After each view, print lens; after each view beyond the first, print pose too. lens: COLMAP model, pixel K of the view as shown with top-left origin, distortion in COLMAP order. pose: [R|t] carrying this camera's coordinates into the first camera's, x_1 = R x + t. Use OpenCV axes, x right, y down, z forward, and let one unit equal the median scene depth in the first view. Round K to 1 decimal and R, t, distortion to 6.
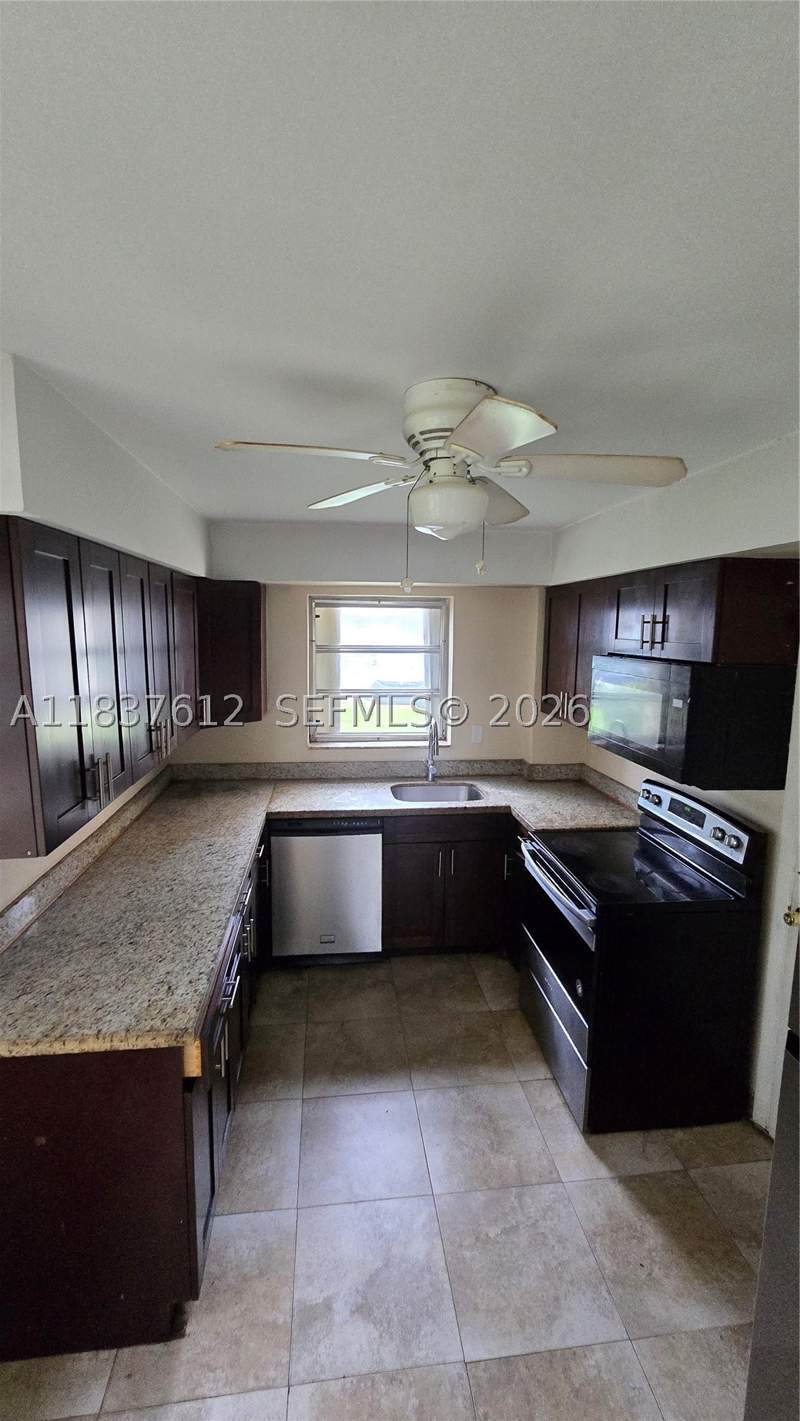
lens RADIAL K [[576.5, 0, 396.0], [0, 576.5, 700.3], [0, 0, 1]] dist [-0.011237, 0.000077]
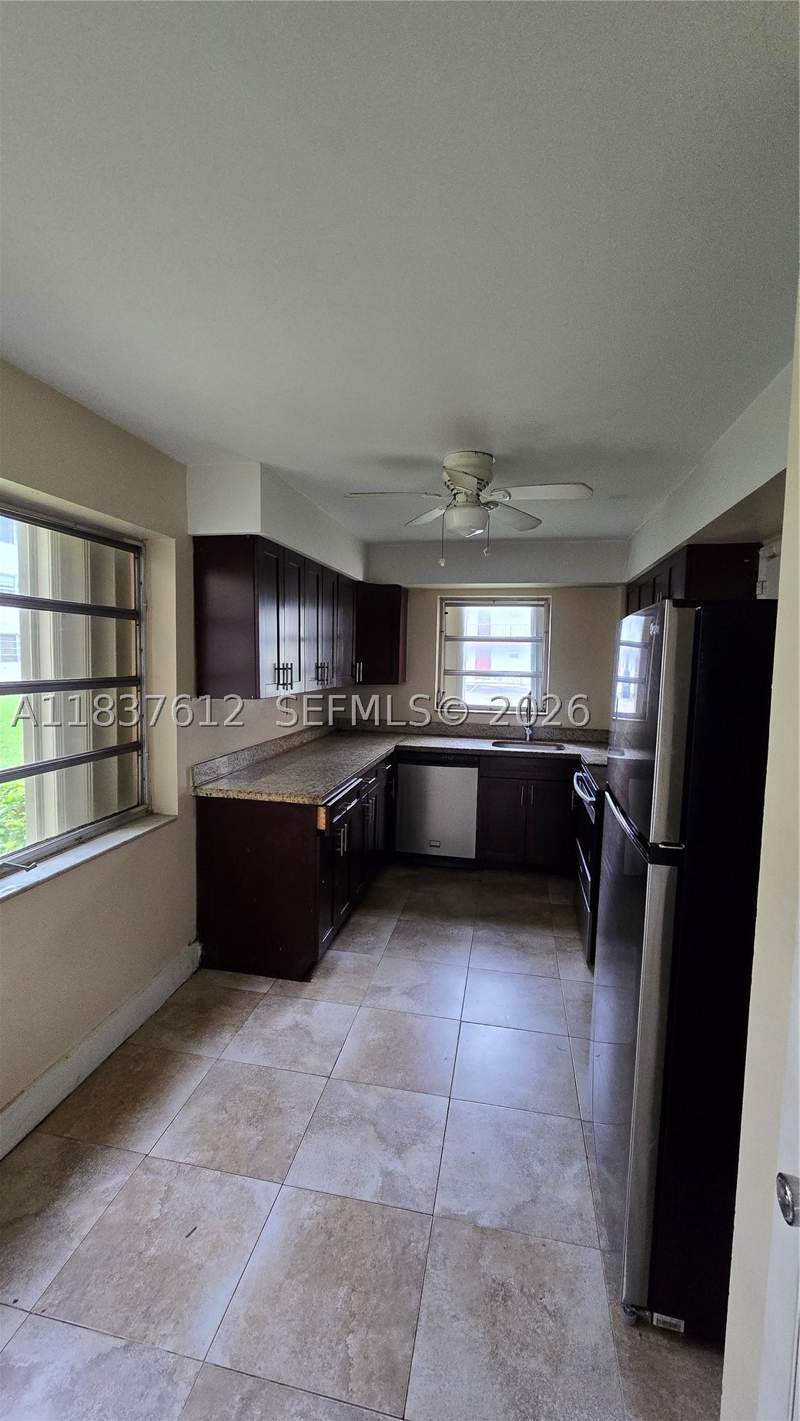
lens RADIAL K [[587.2, 0, 400.0], [0, 587.2, 710.5], [0, 0, 1]] dist [-0.038759, 0.000001]
pose [[0.950401, 0.033204, -0.309251, 0.219816], [-0.047215, 0.998164, -0.037931, 0.157611], [0.307424, 0.050651, 0.950224, -0.355019]]
